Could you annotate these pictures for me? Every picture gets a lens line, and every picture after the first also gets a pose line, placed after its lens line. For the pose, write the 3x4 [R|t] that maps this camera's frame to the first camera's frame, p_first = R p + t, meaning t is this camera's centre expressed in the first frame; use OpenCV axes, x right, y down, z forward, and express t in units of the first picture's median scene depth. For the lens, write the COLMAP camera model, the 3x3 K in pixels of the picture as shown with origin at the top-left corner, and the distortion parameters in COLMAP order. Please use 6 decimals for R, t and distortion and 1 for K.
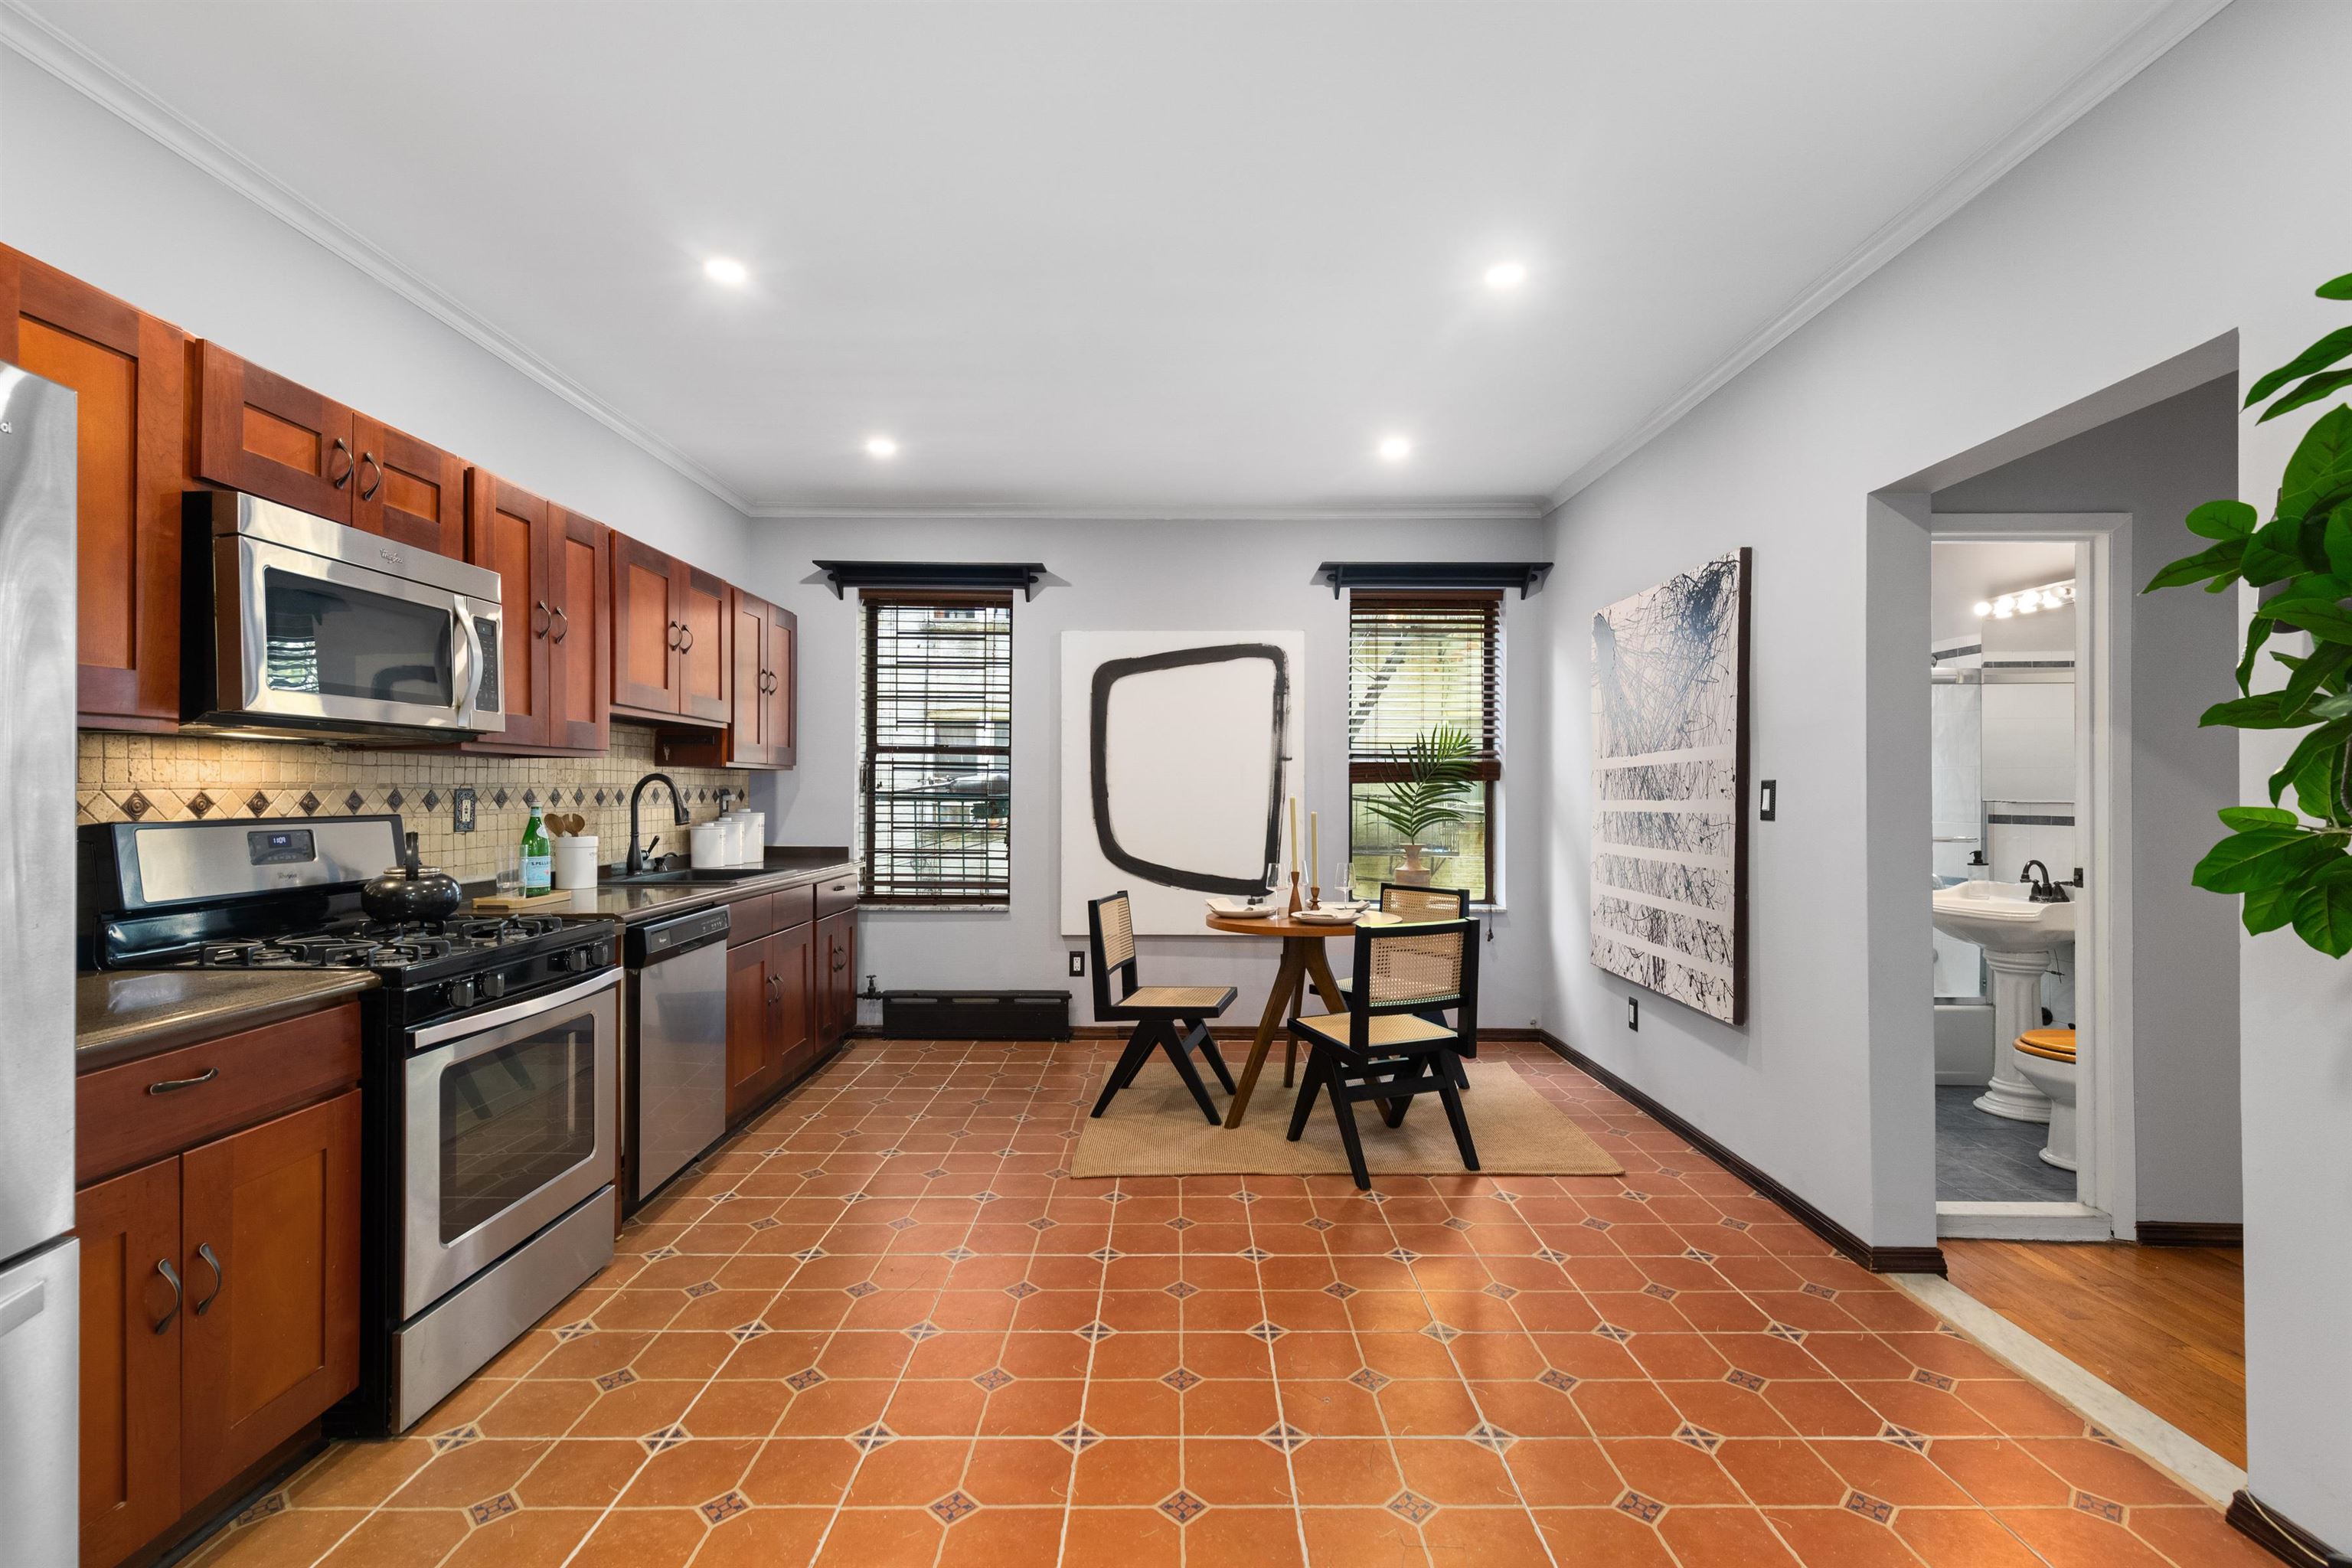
lens RADIAL K [[1062.8, 0, 1182.6], [0, 1062.8, 797.4], [0, 0, 1]] dist [0.015192, -0.000375]
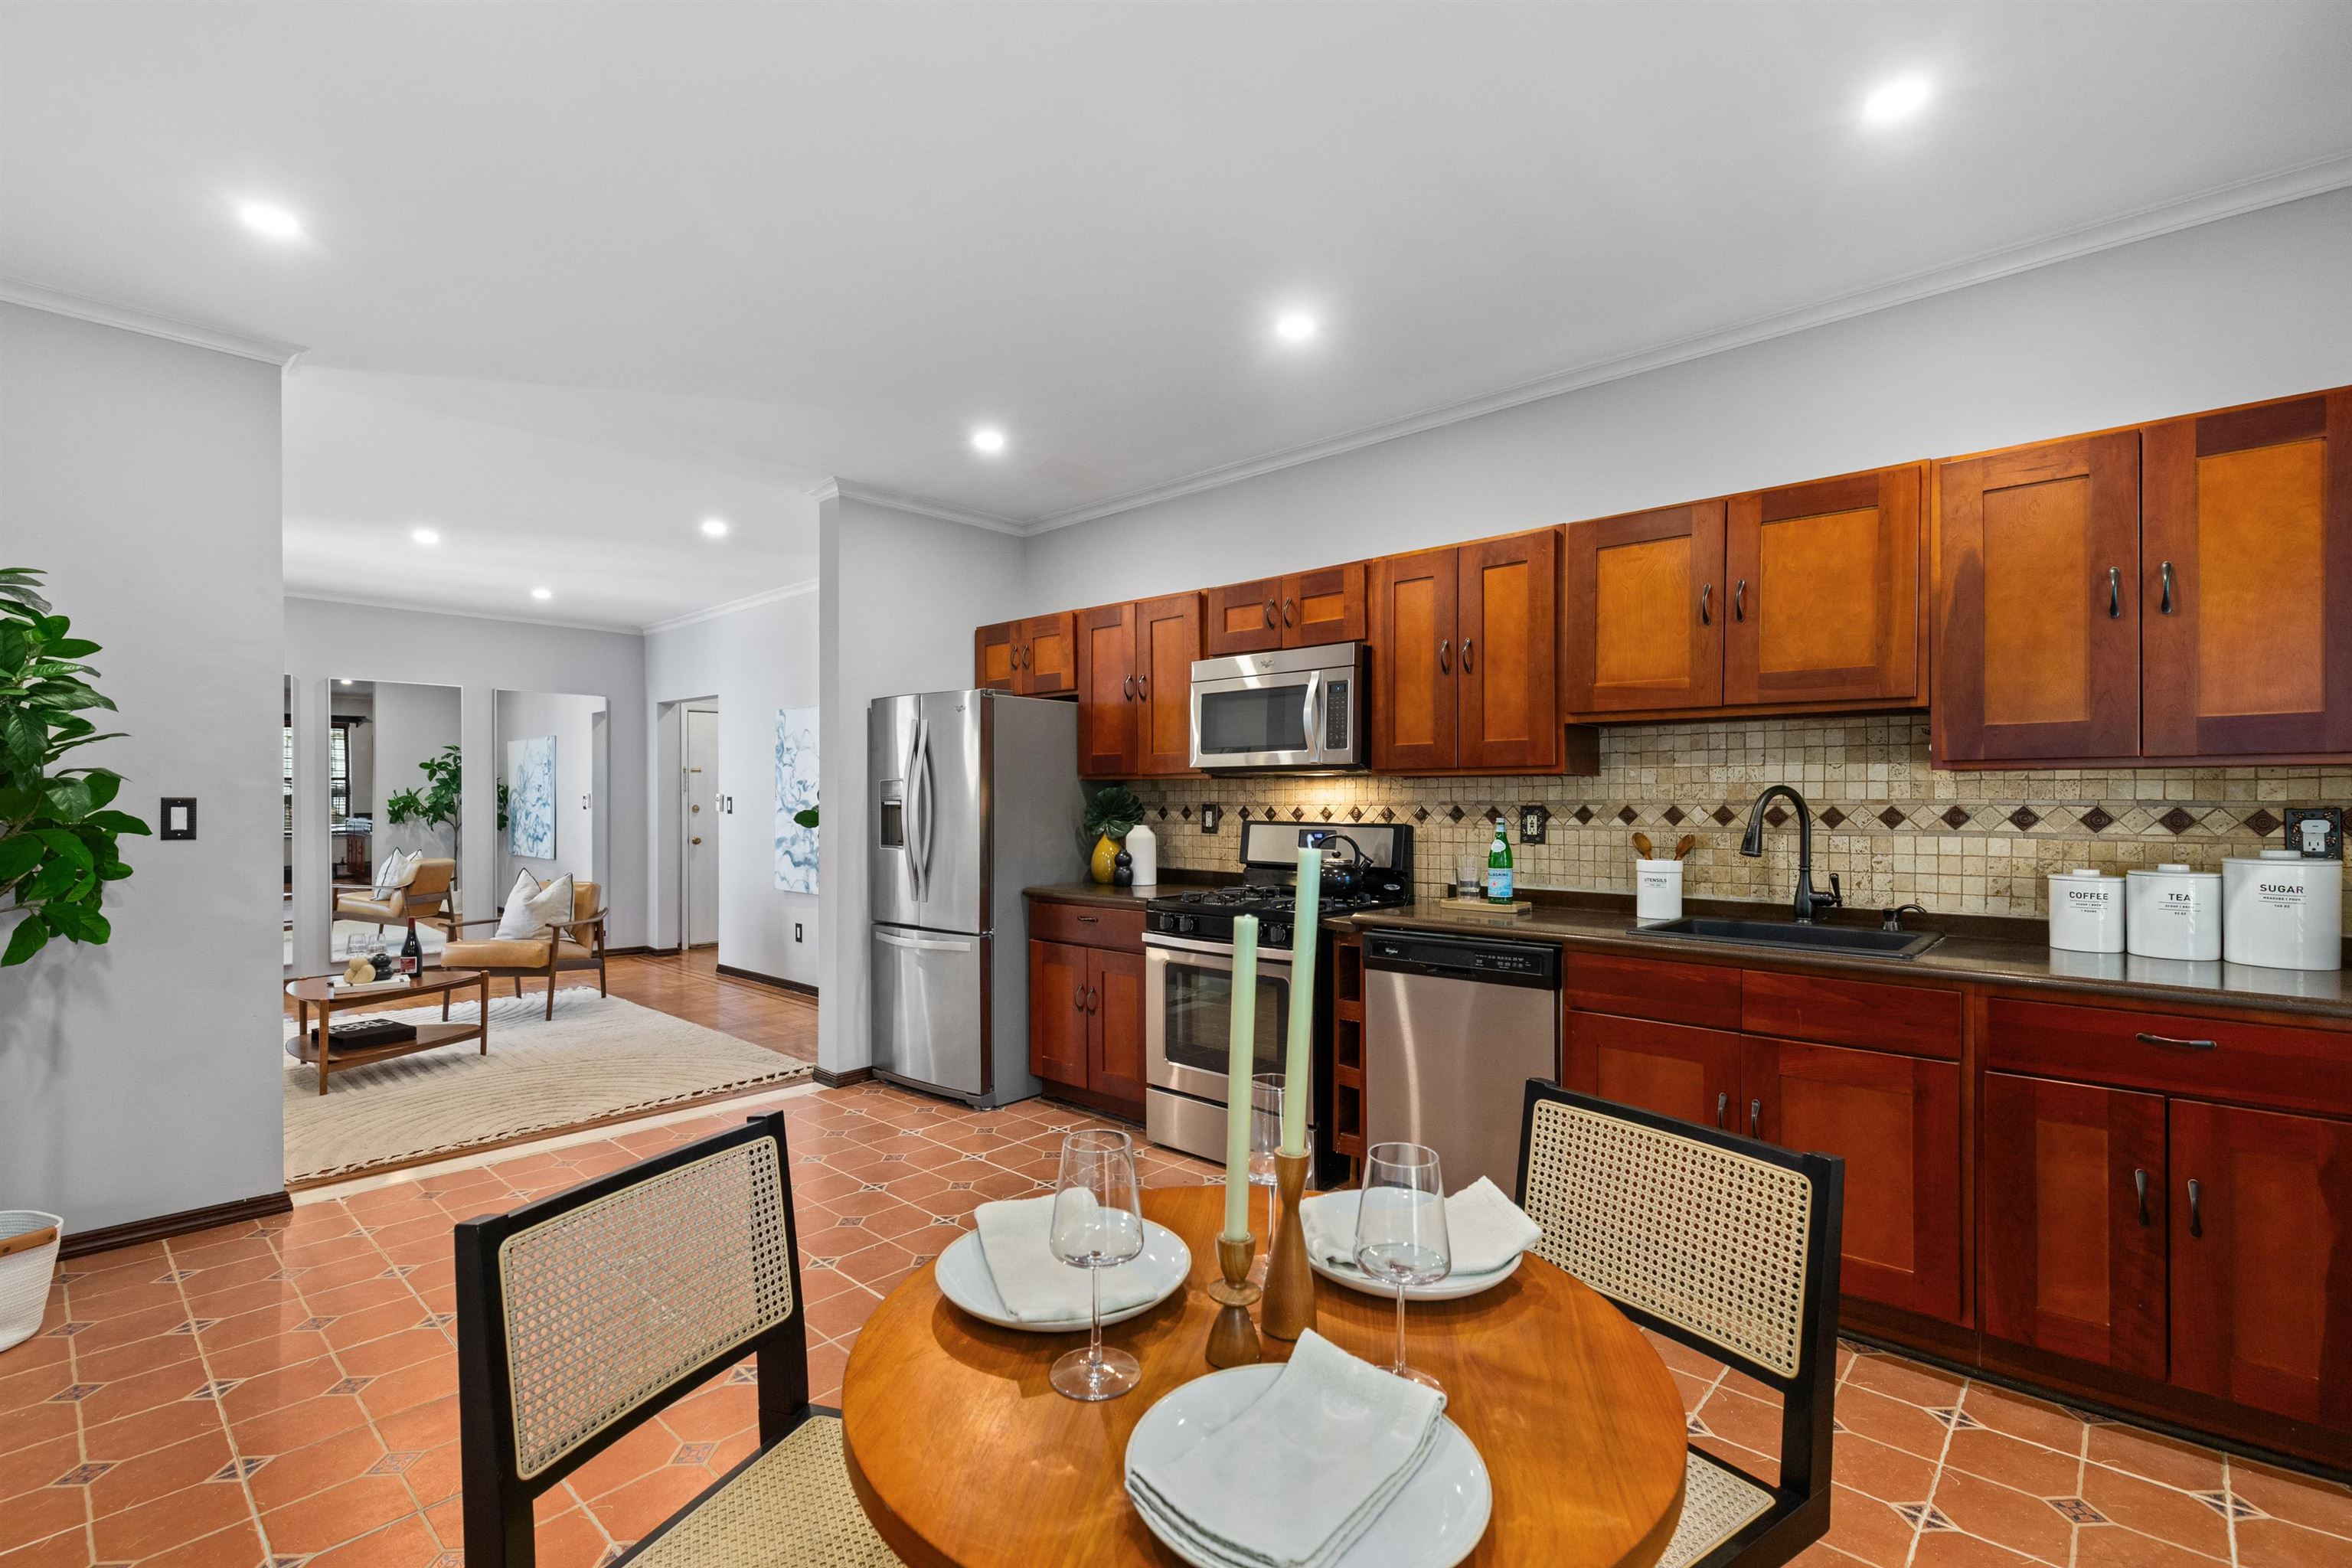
lens RADIAL K [[1047.5, 0, 1182.5], [0, 1047.5, 796.7], [0, 0, 1]] dist [-0.000434, -0.000120]
pose [[-0.678887, 0.001402, -0.734242, 0.295515], [-0.002569, 0.999988, 0.004284, -0.015982], [0.734238, 0.004795, -0.678875, 1.123699]]
